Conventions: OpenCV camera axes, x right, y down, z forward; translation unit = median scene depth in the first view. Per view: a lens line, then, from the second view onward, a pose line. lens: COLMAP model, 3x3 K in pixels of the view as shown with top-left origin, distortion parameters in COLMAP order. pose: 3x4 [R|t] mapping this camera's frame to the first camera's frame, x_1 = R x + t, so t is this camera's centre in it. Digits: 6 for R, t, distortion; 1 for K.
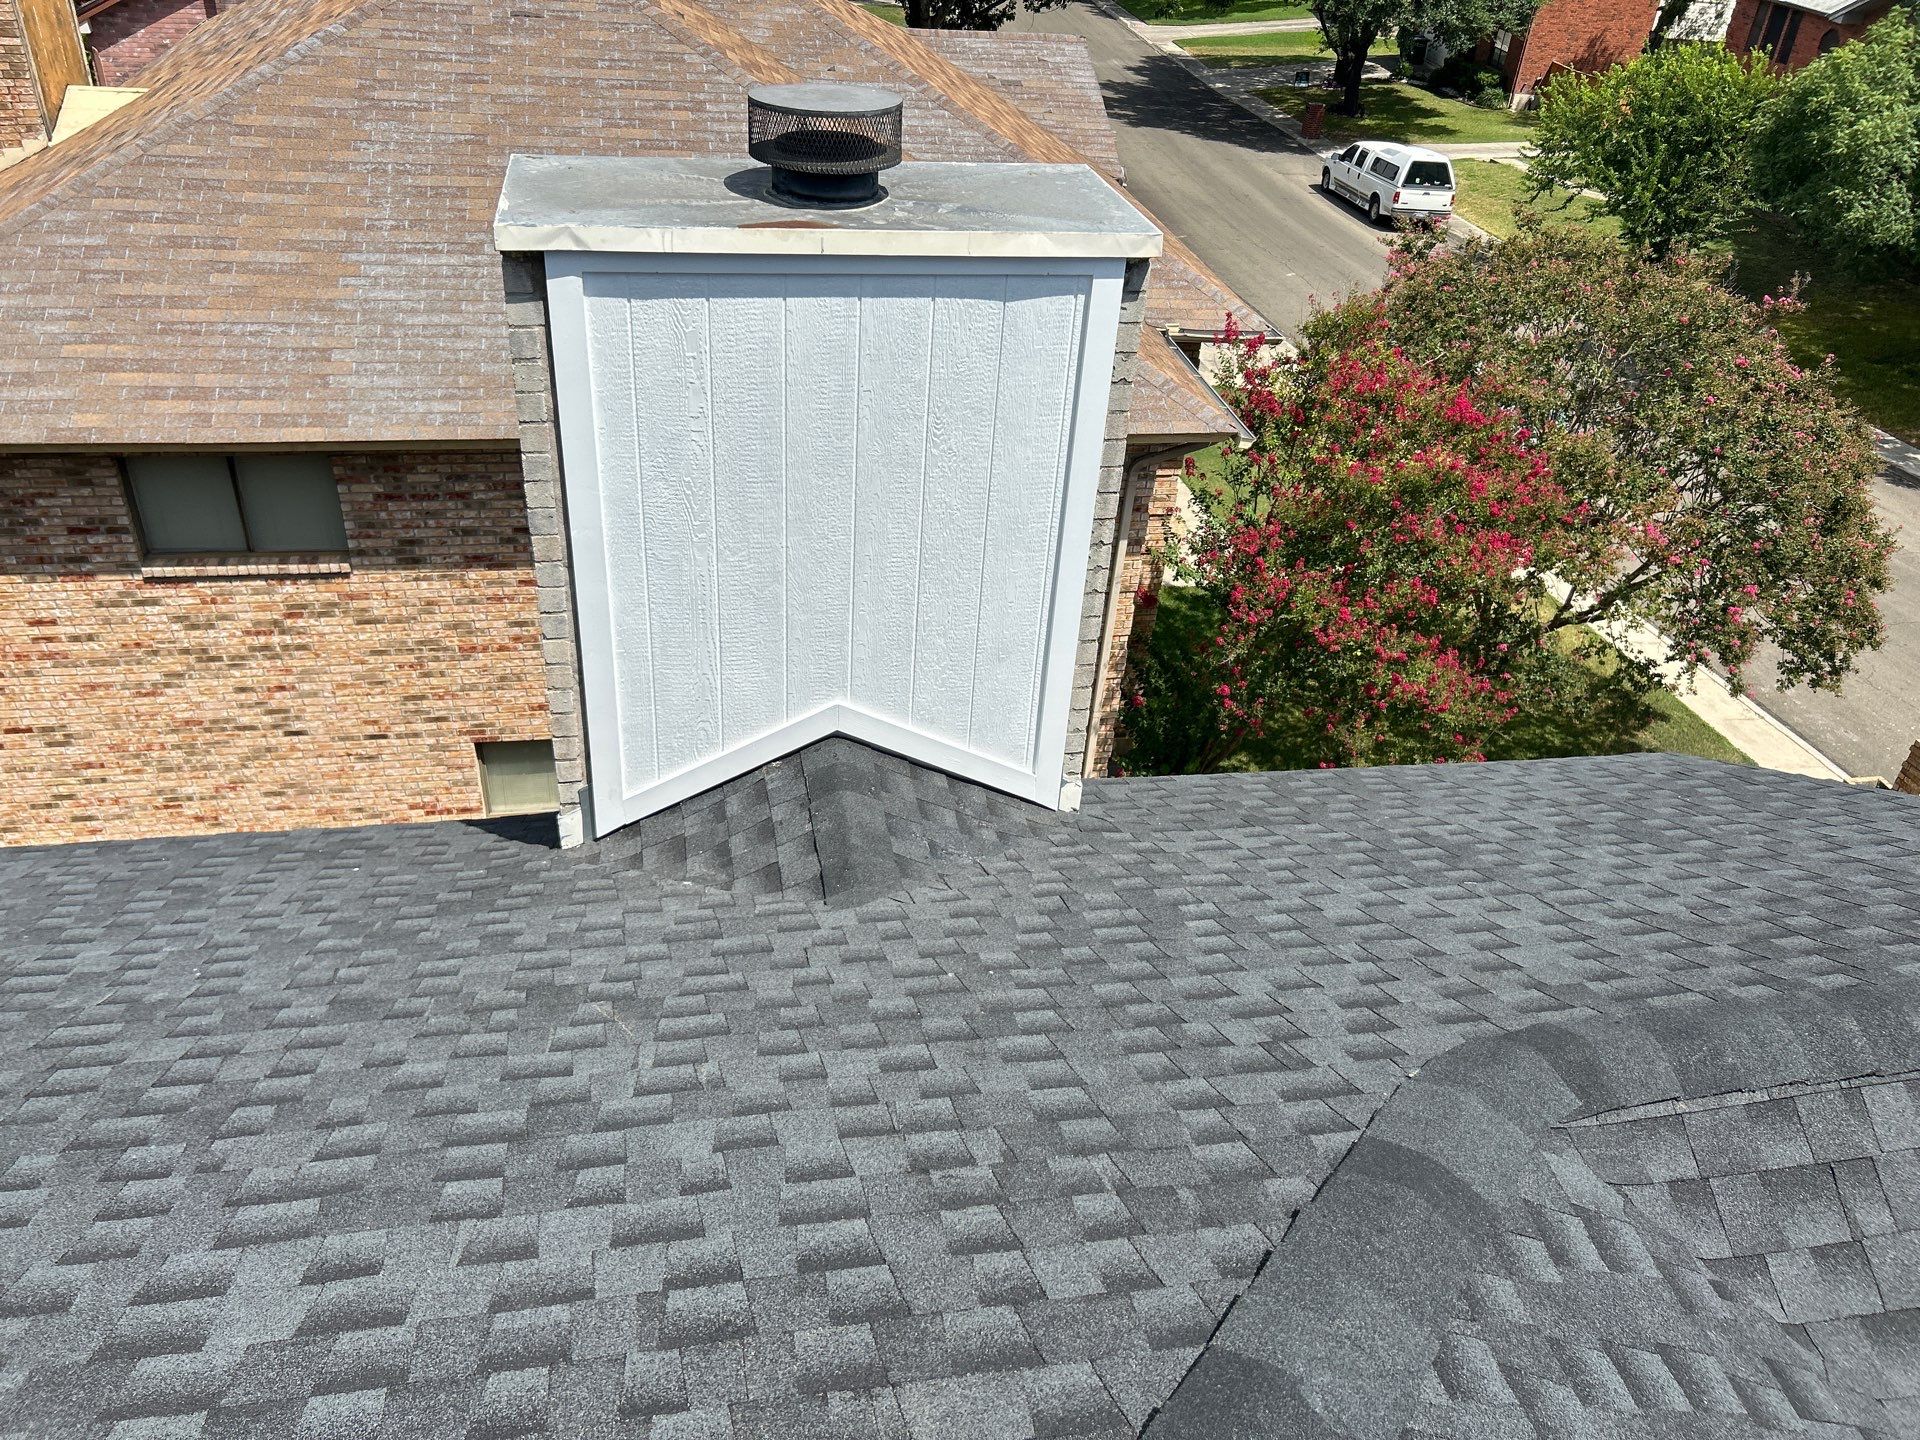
lens RADIAL K [[1443.8, 0, 957.9], [0, 1443.8, 714.3], [0, 0, 1]] dist [-0.007221, -0.008015]
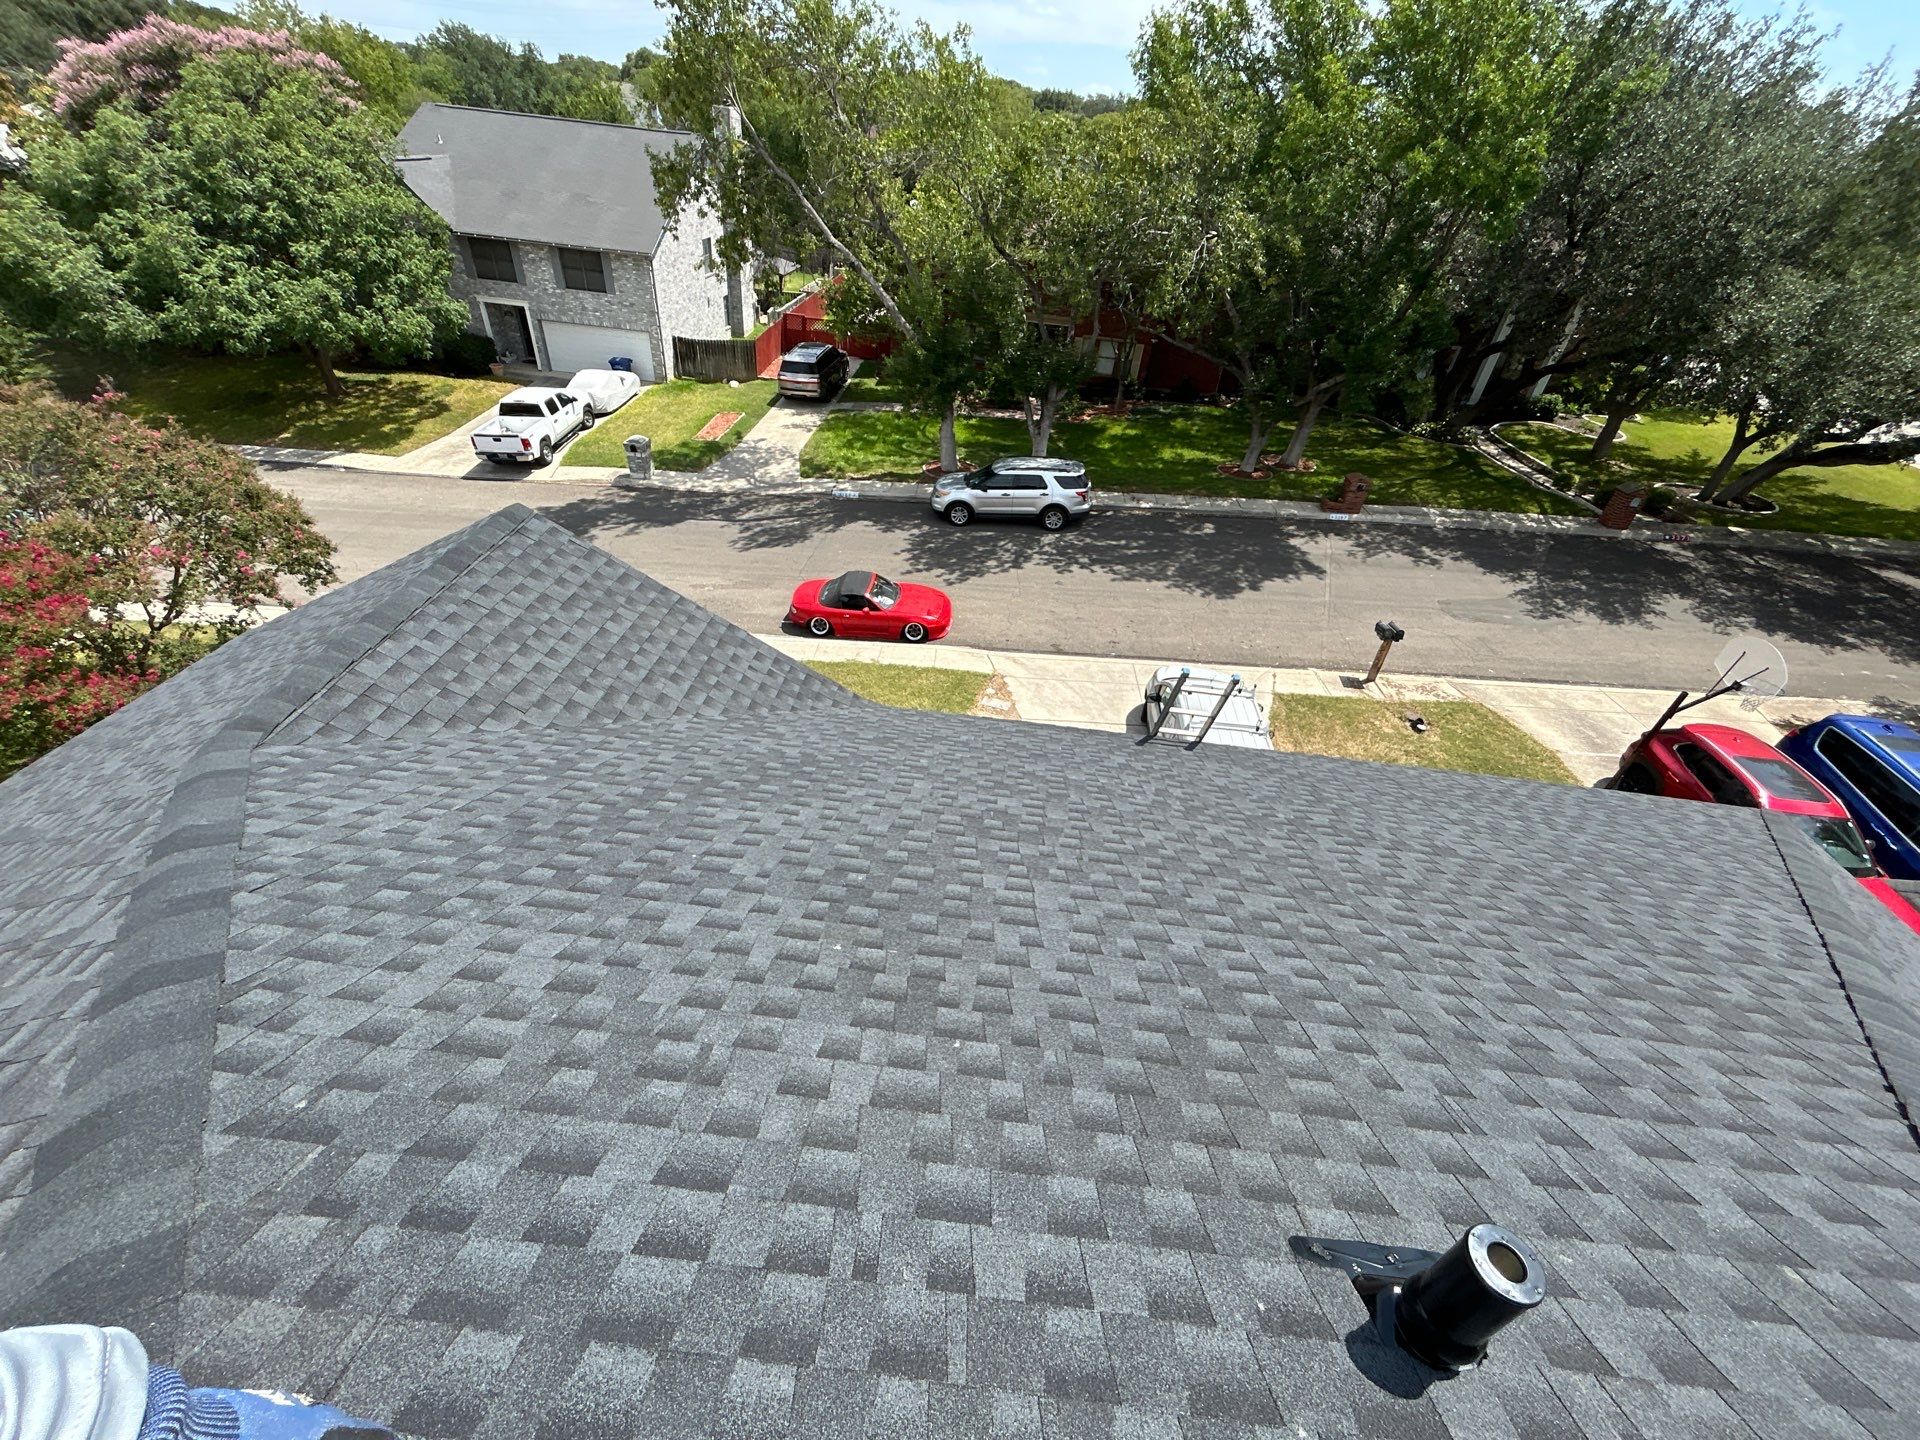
lens RADIAL K [[779.0, 0, 959.9], [0, 779.0, 728.5], [0, 0, 1]] dist [-0.001207, 0.000885]
pose [[0.264741, -0.620995, 0.737752, -0.057954], [0.473822, 0.750096, 0.461355, 0.046903], [-0.839884, 0.227424, 0.492822, -0.163621]]
